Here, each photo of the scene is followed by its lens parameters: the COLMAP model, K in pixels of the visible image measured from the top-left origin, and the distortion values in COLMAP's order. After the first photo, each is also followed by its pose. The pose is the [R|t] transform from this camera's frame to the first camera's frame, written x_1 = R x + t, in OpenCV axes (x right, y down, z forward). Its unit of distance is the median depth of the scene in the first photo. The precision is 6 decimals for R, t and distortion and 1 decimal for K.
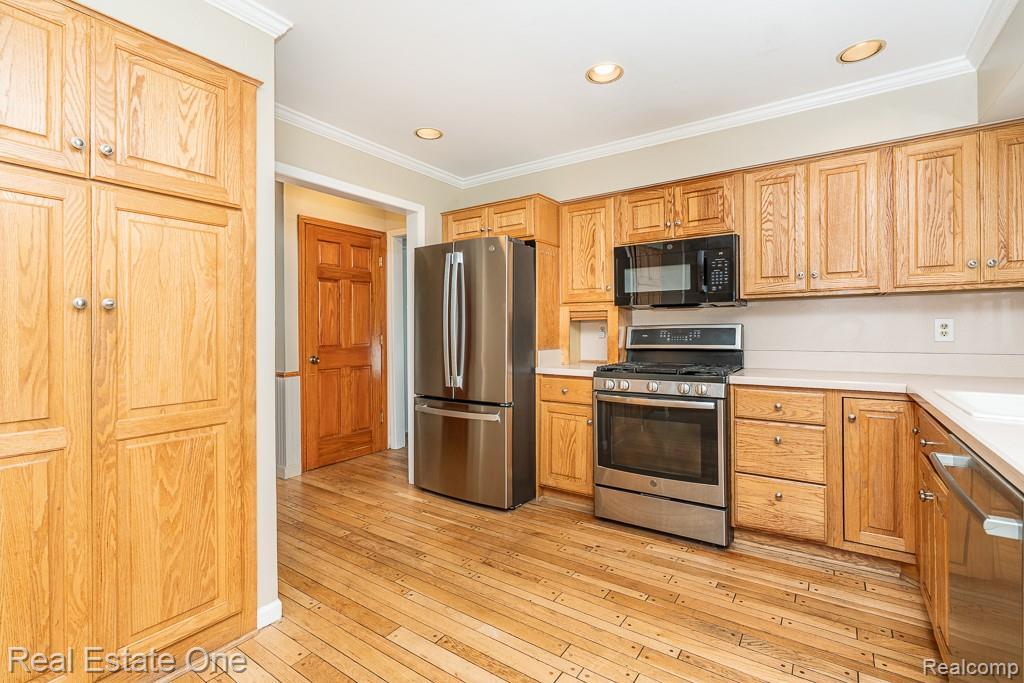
lens RADIAL K [[468.5, 0, 515.3], [0, 468.5, 330.6], [0, 0, 1]] dist [-0.001696, 0.000362]
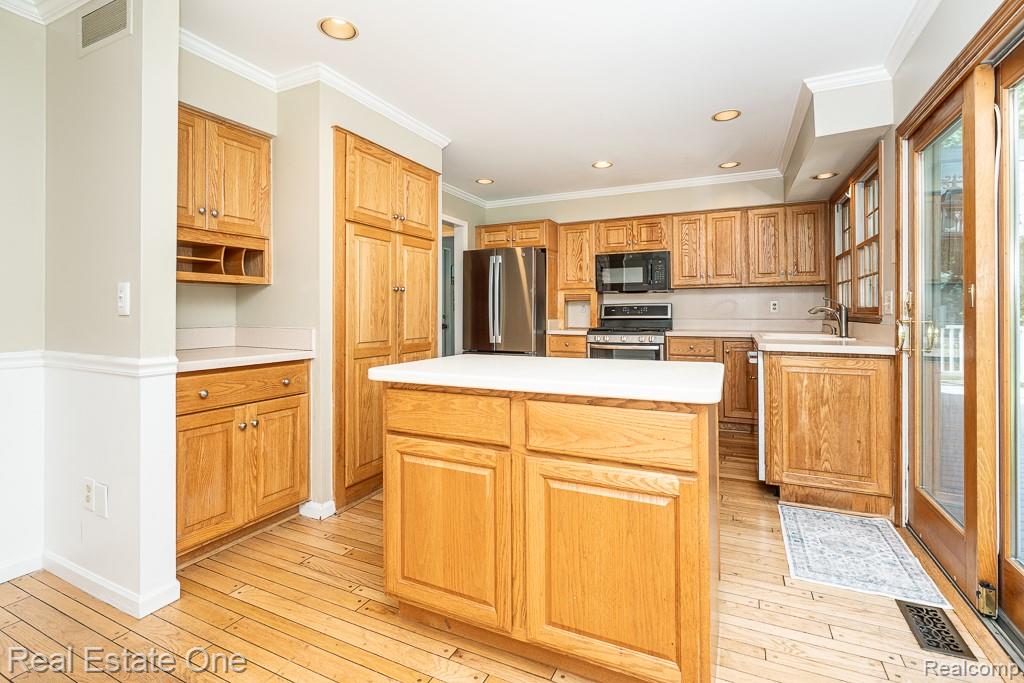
lens RADIAL K [[475.4, 0, 511.0], [0, 475.4, 307.0], [0, 0, 1]] dist [-0.009043, 0.000099]
pose [[0.988105, 0.005186, 0.153692, -0.377010], [-0.003198, 0.999908, -0.013178, 0.026699], [-0.153747, 0.012530, 0.988031, -0.649919]]
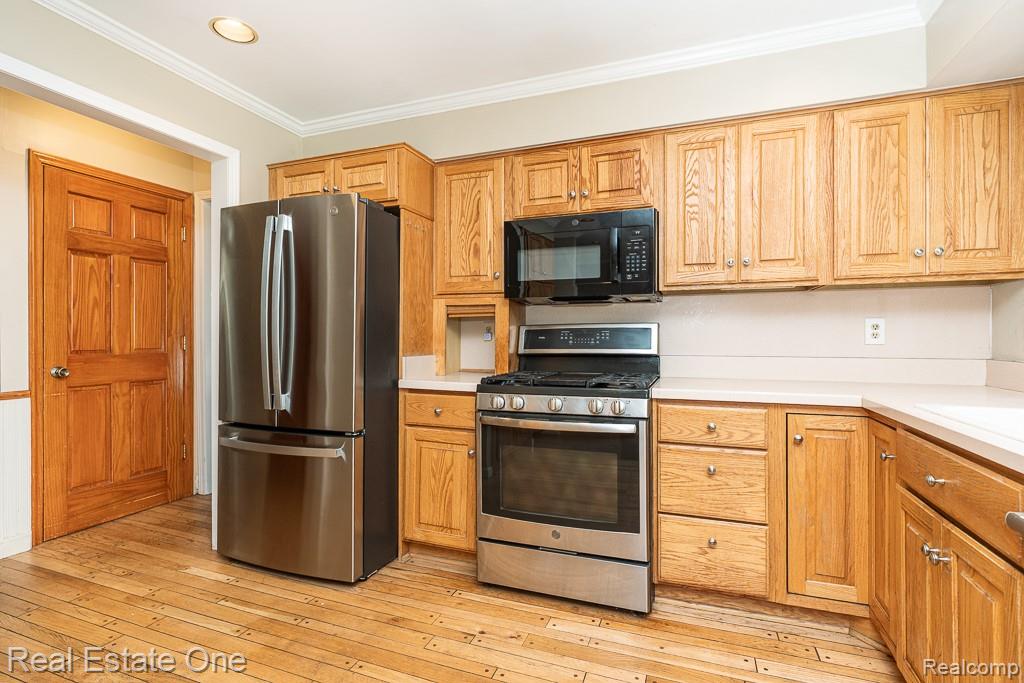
lens RADIAL K [[492.5, 0, 513.0], [0, 492.5, 336.4], [0, 0, 1]] dist [-0.003871, -0.000074]
pose [[0.971459, 0.006643, 0.237116, 0.040134], [-0.006074, 0.999977, -0.003132, 0.014419], [-0.237132, 0.001602, 0.971476, 0.249683]]
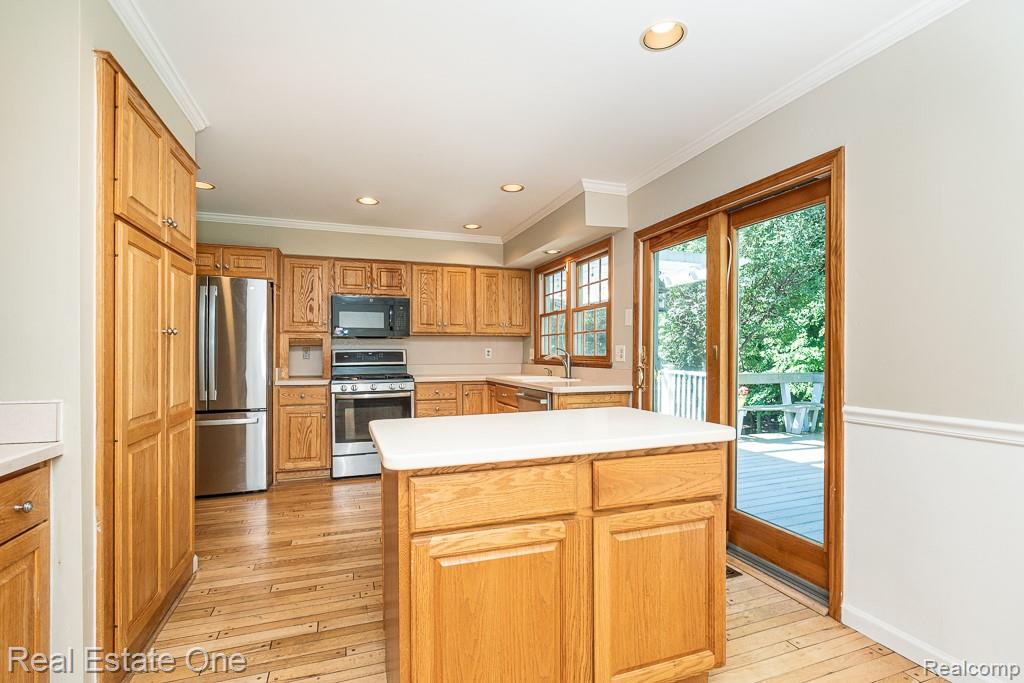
lens RADIAL K [[475.4, 0, 510.5], [0, 475.4, 352.4], [0, 0, 1]] dist [-0.001522, -0.000017]
pose [[0.587545, 0.003384, 0.809184, -0.759282], [-0.000275, 0.999992, -0.003982, 0.004785], [-0.809191, 0.002117, 0.587542, -0.361547]]
